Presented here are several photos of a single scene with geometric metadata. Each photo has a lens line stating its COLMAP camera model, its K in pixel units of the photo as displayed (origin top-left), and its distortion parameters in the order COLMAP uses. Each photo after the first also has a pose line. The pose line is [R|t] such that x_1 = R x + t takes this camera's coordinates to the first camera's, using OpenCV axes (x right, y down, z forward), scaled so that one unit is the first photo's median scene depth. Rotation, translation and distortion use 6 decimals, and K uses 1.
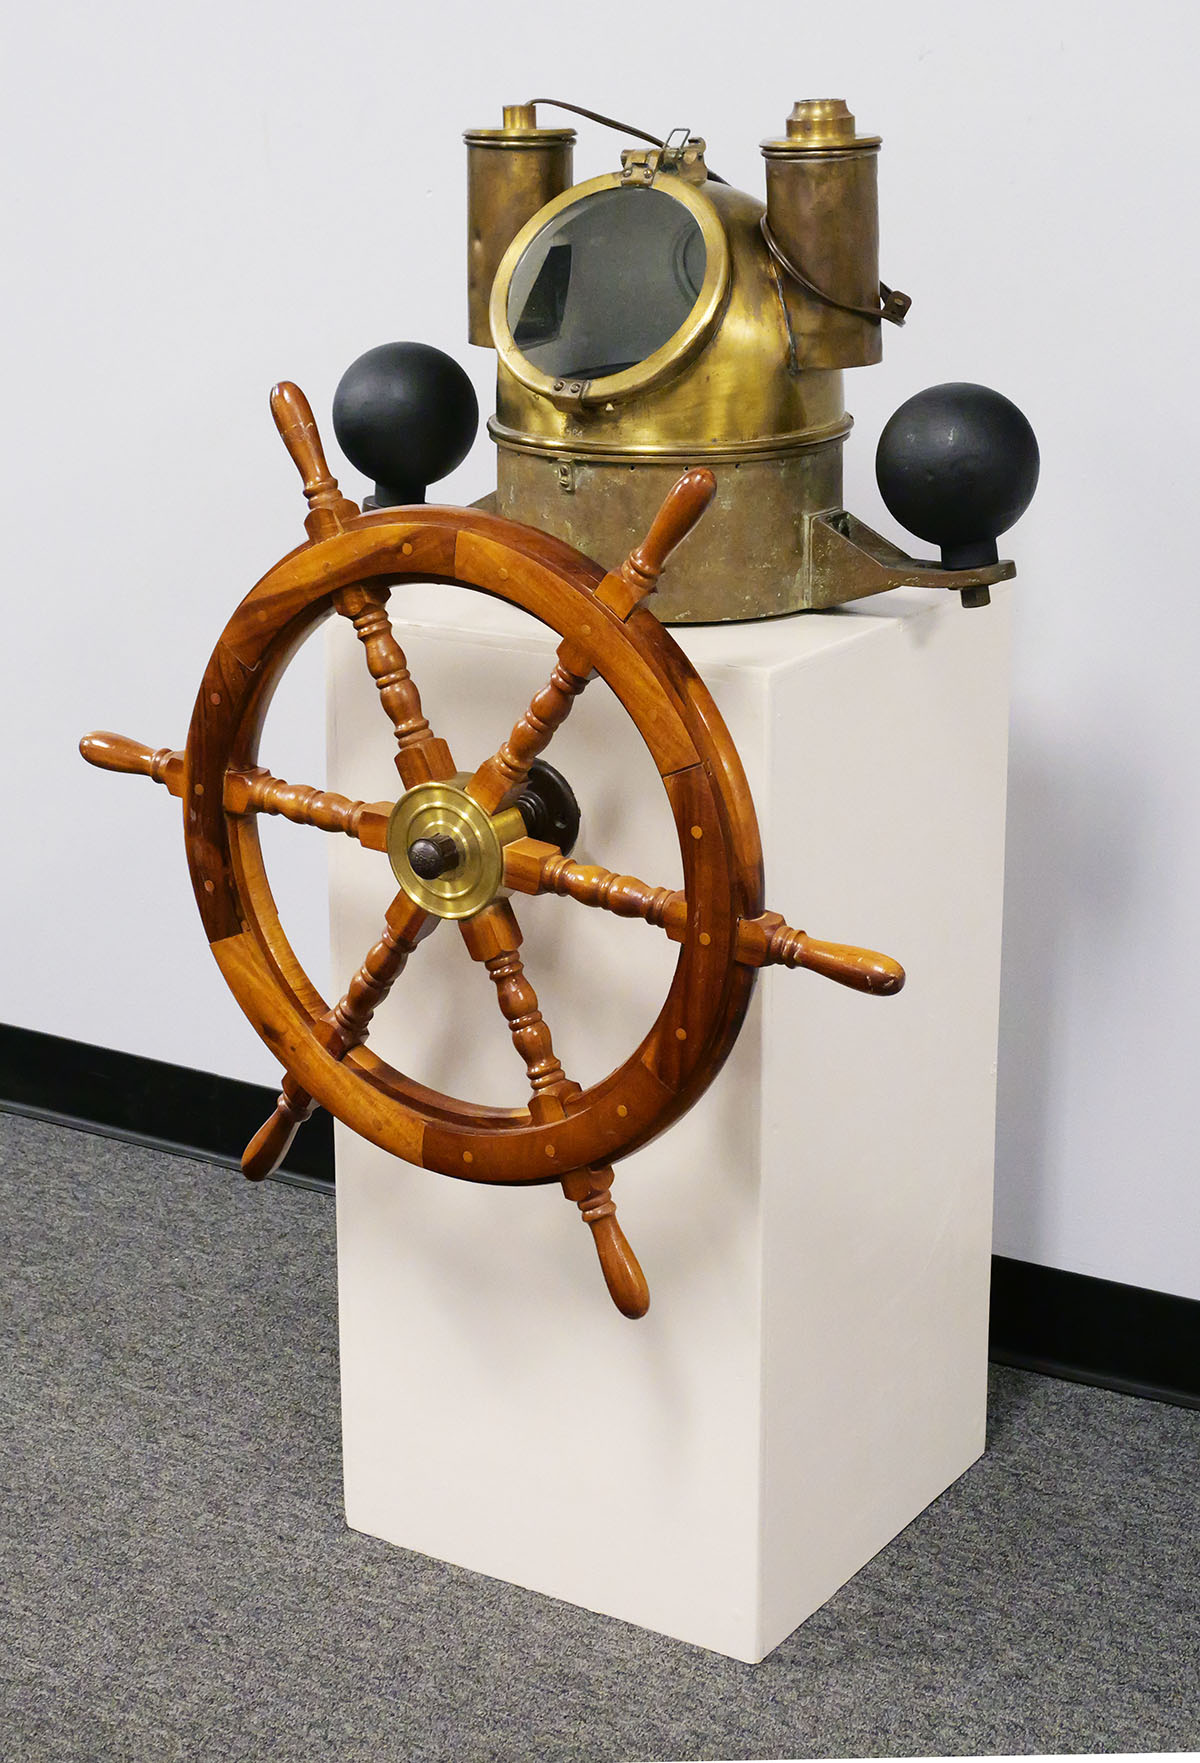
lens RADIAL K [[2991.0, 0, 600.0], [0, 2991.0, 881.5], [0, 0, 1]] dist [-0.071649, 0.012922]
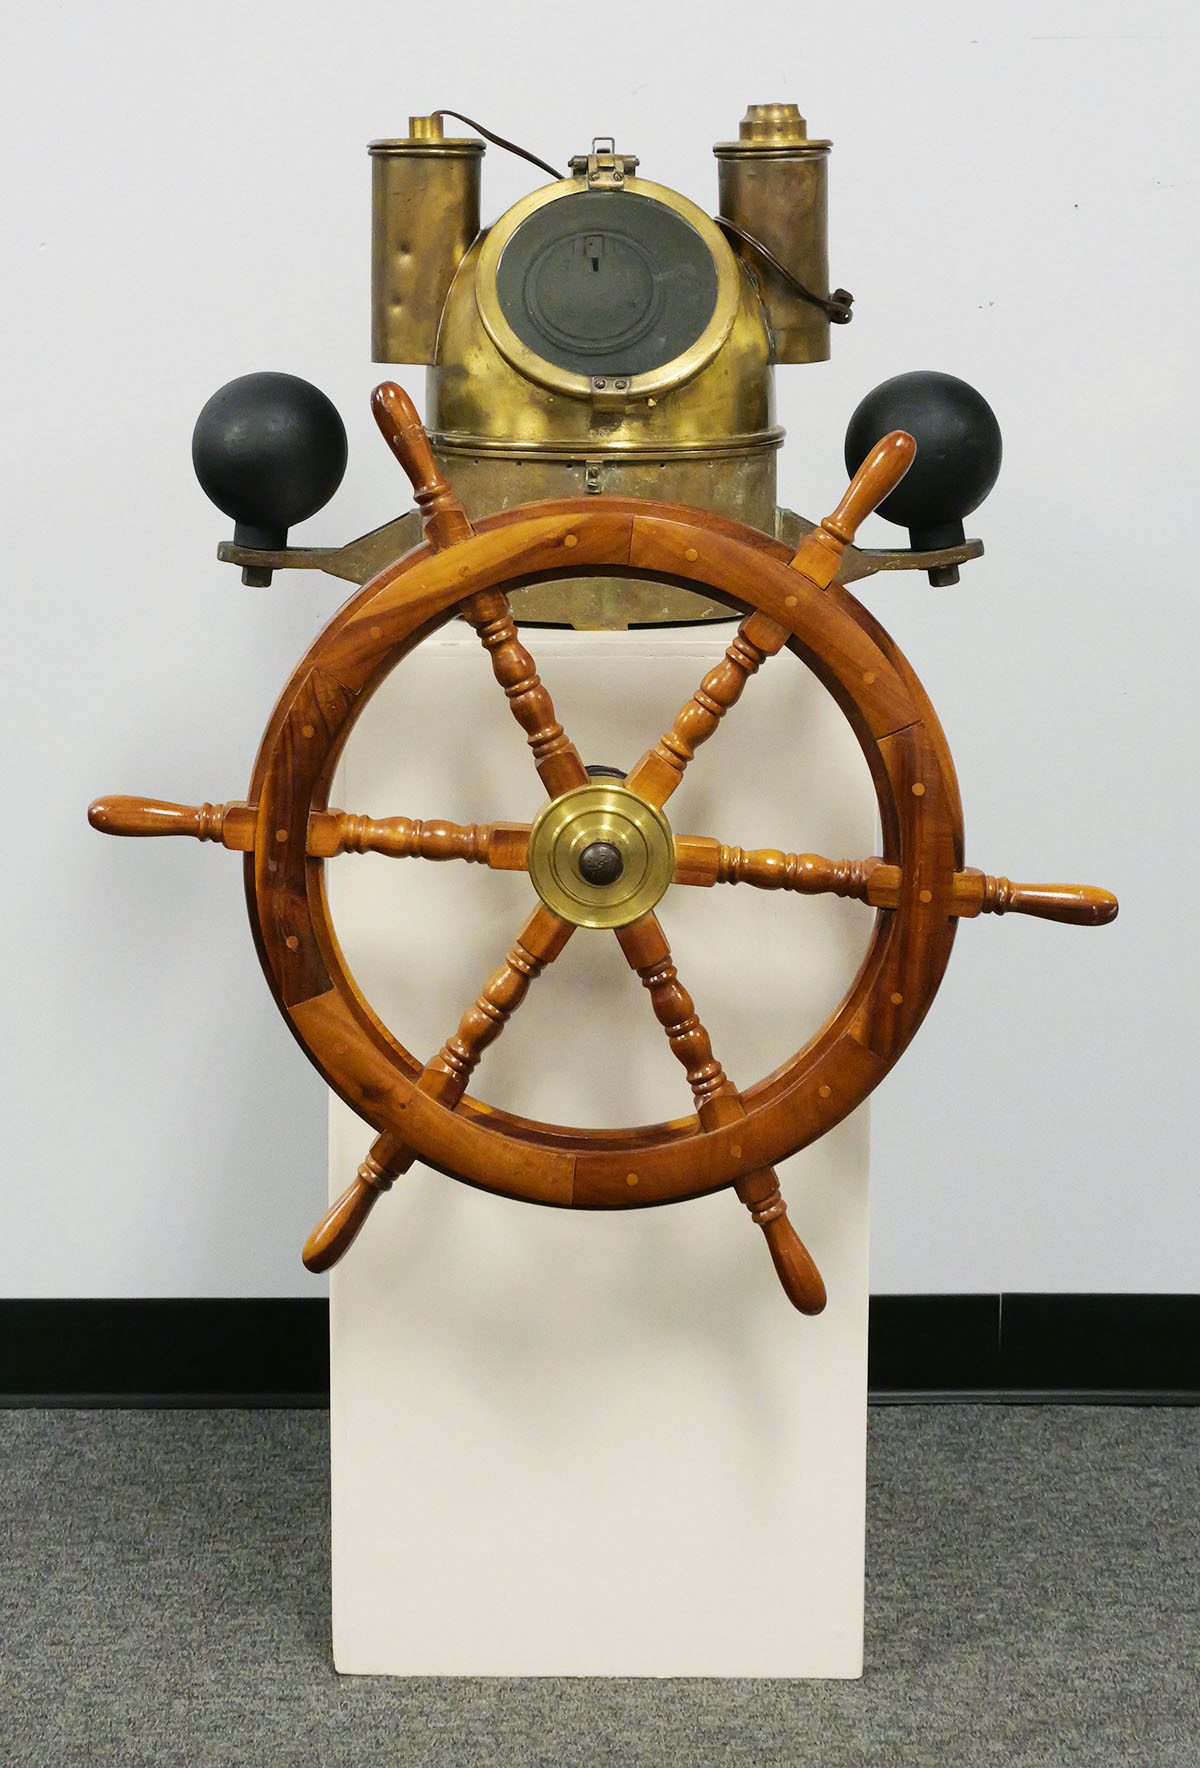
lens RADIAL K [[3410.6, 0, 600.0], [0, 3410.6, 884.0], [0, 0, 1]] dist [-0.062179, -0.236813]
pose [[0.841357, -0.103353, 0.530505, -0.625184], [0.153200, 0.986894, -0.050701, 0.052959], [-0.518312, 0.123931, 0.846164, 0.073562]]
